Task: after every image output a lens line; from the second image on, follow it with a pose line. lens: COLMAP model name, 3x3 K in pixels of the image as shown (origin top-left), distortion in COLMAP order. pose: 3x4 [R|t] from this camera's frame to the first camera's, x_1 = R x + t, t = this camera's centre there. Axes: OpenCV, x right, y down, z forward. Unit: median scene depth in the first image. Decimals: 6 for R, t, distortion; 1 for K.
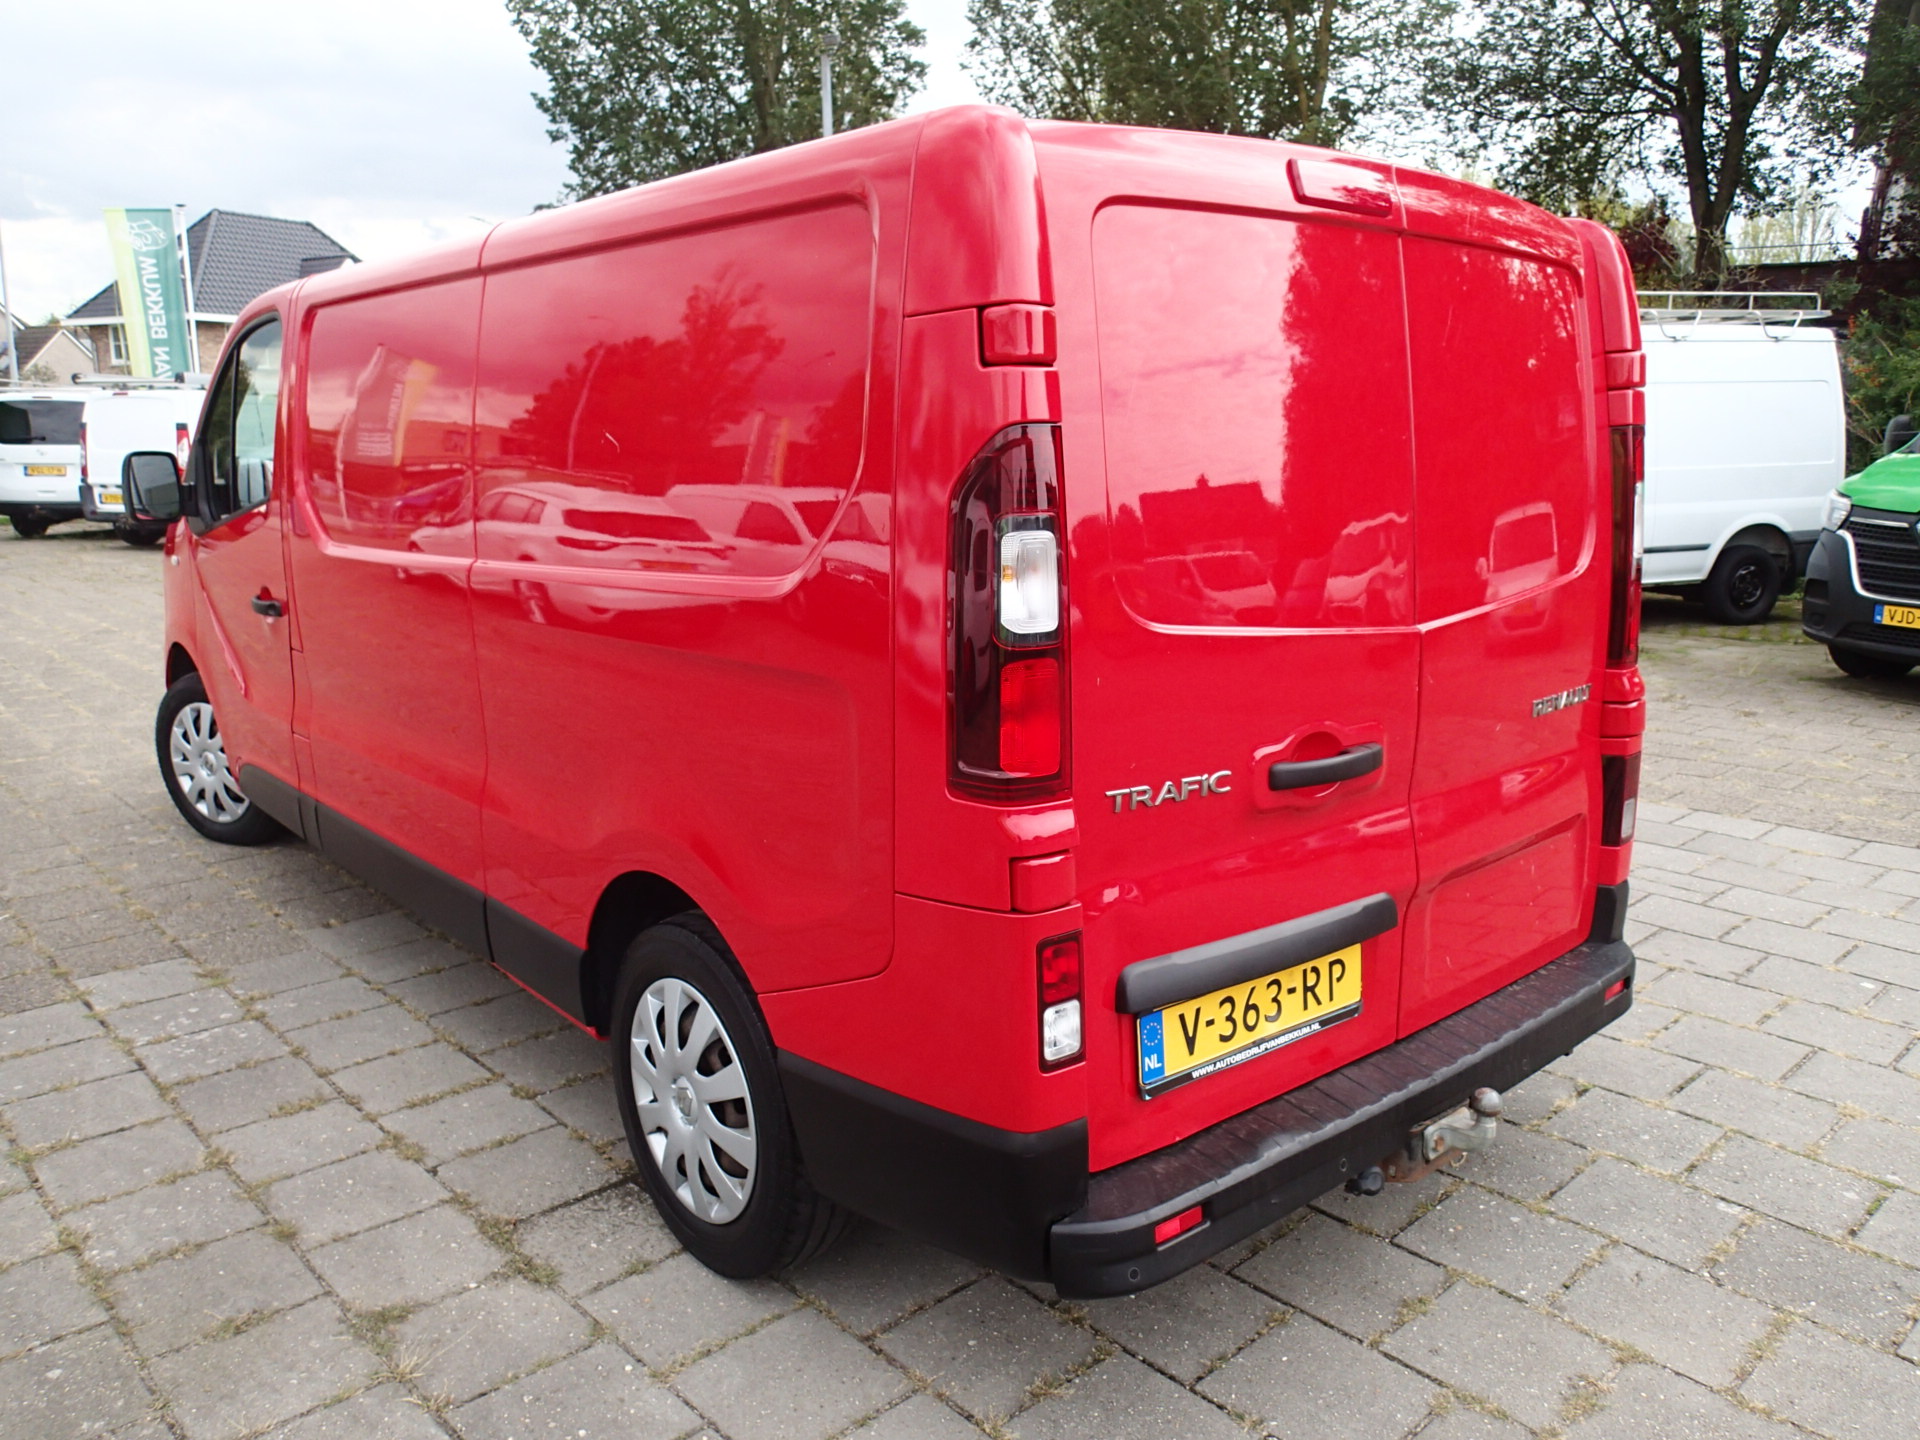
lens RADIAL K [[1428.6, 0, 974.8], [0, 1428.6, 708.0], [0, 0, 1]] dist [0.006501, -0.009904]
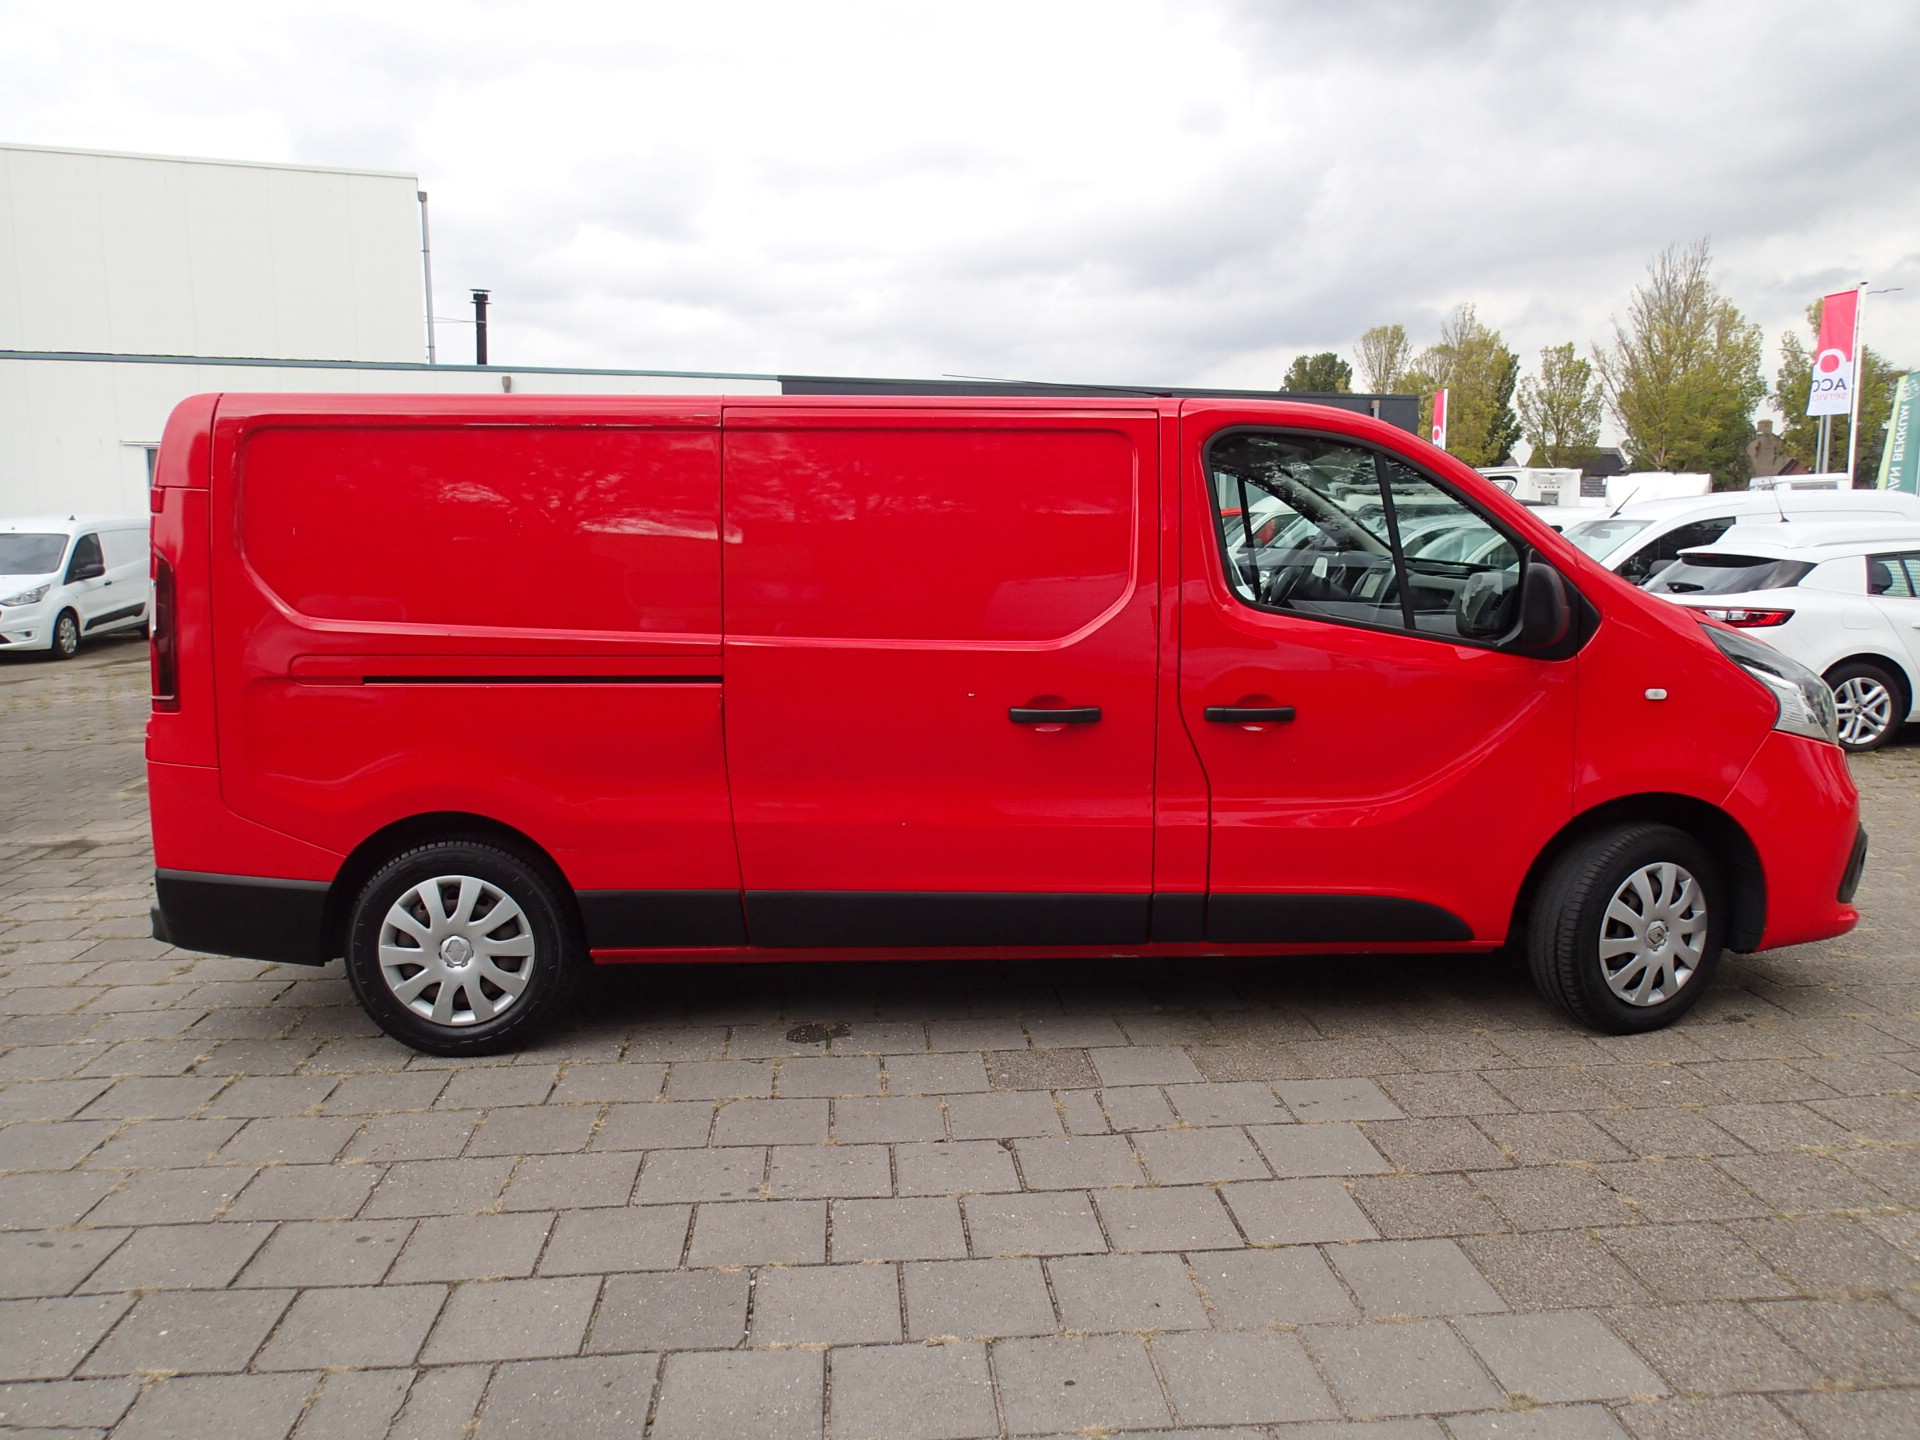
lens RADIAL K [[1428.6, 0, 974.8], [0, 1428.6, 708.0], [0, 0, 1]] dist [0.006501, -0.009904]
pose [[-0.614258, 0.094777, -0.783393, 1.270546], [-0.151411, 0.960158, 0.234884, -0.571703], [0.774443, 0.262894, -0.575435, 2.895292]]
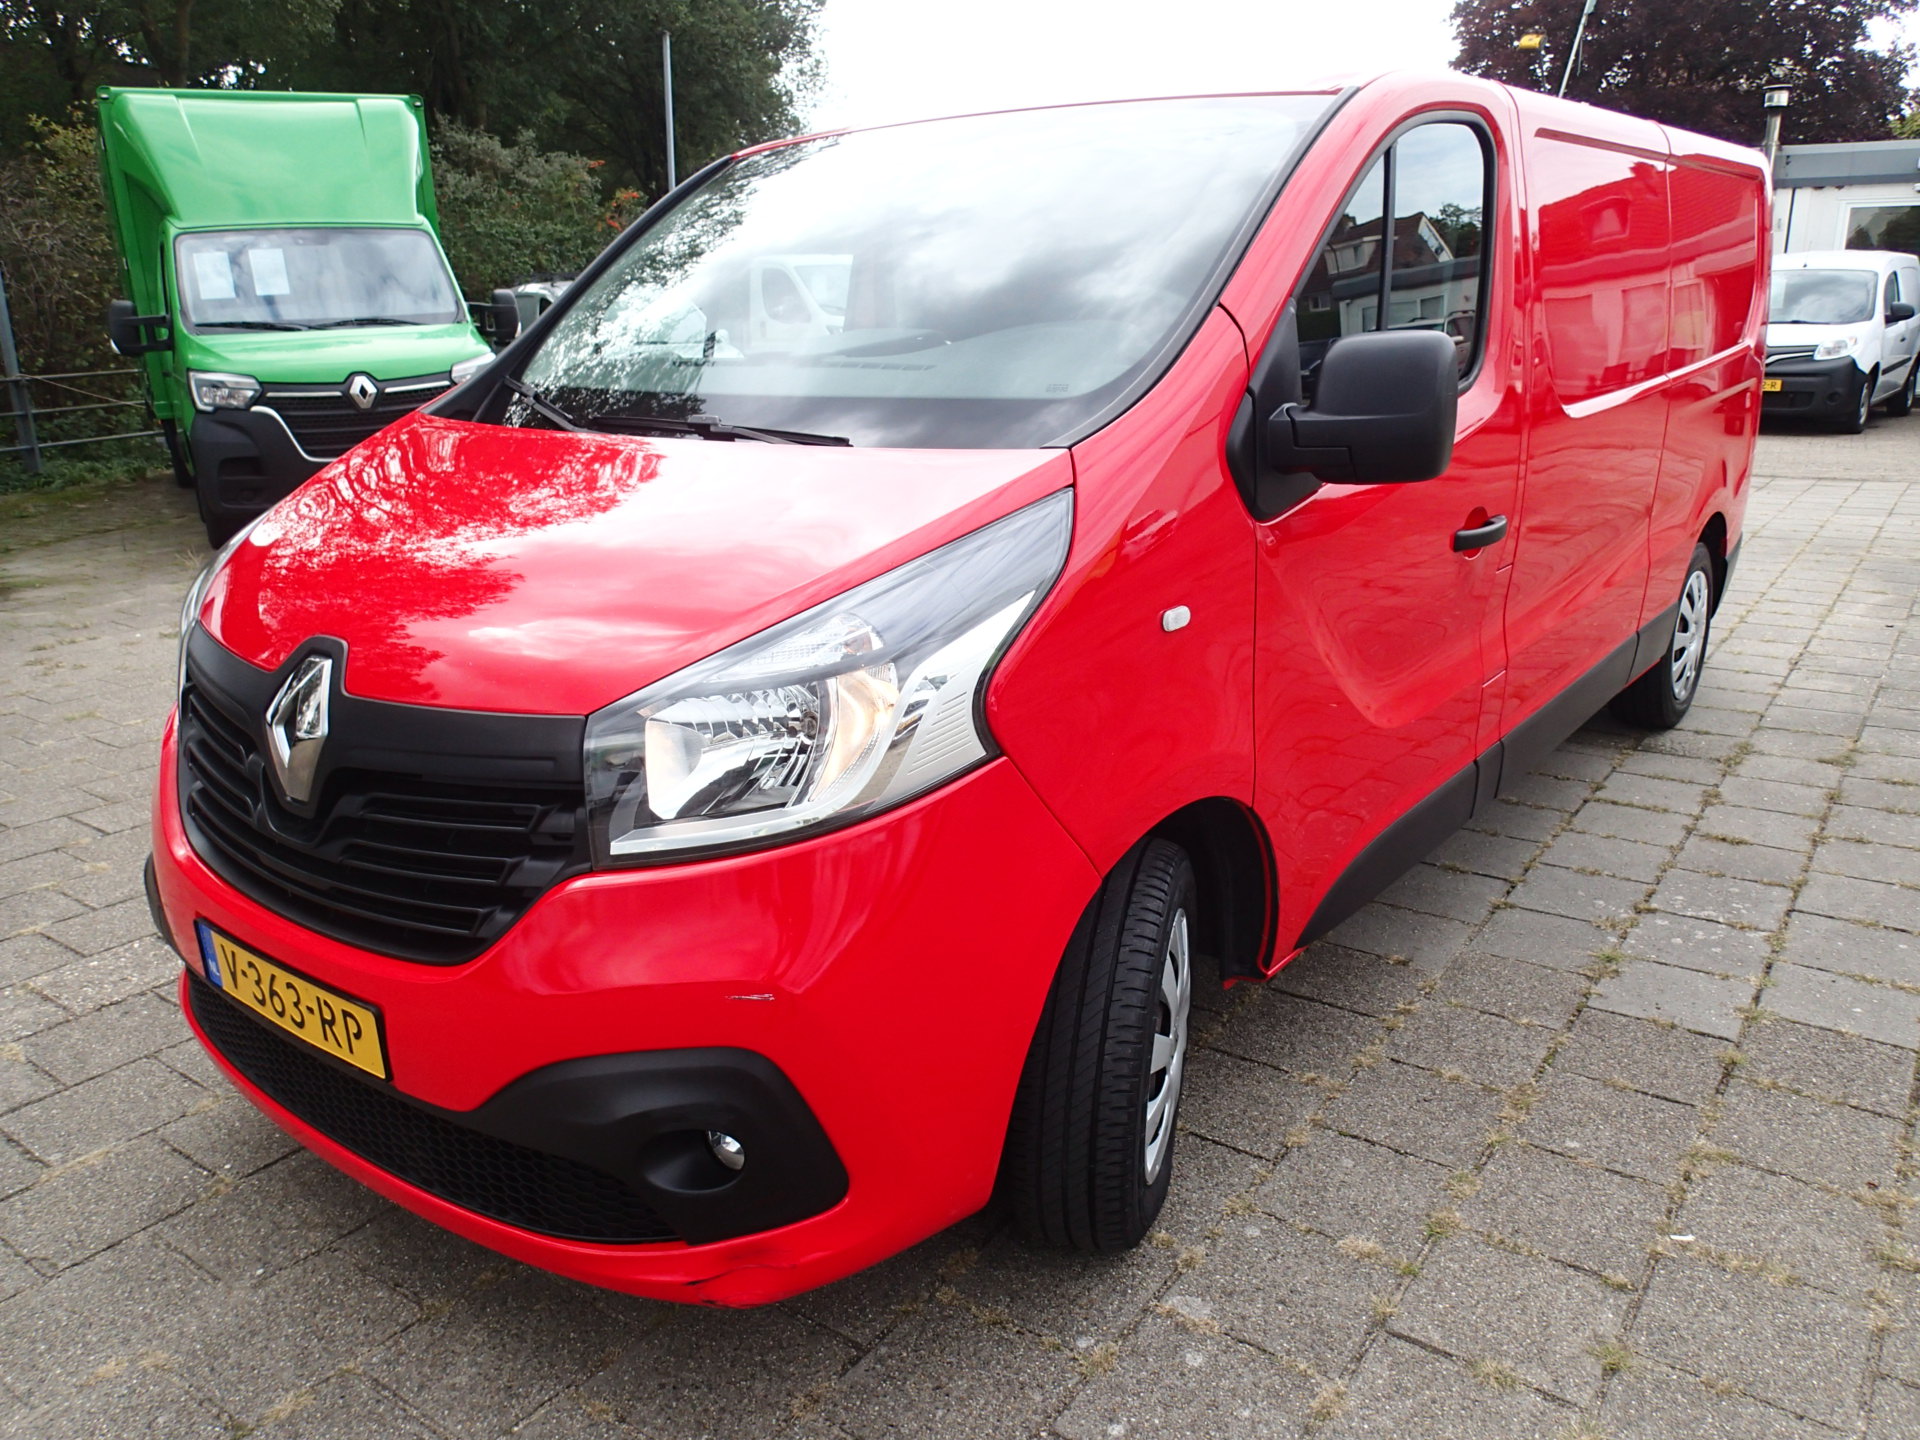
lens RADIAL K [[1428.6, 0, 974.8], [0, 1428.6, 708.0], [0, 0, 1]] dist [0.006501, -0.009904]
pose [[-0.192432, -0.269575, 0.943557, -1.945859], [0.212312, 0.927316, 0.308234, -0.449185], [-0.958067, 0.259643, -0.121212, 2.292598]]
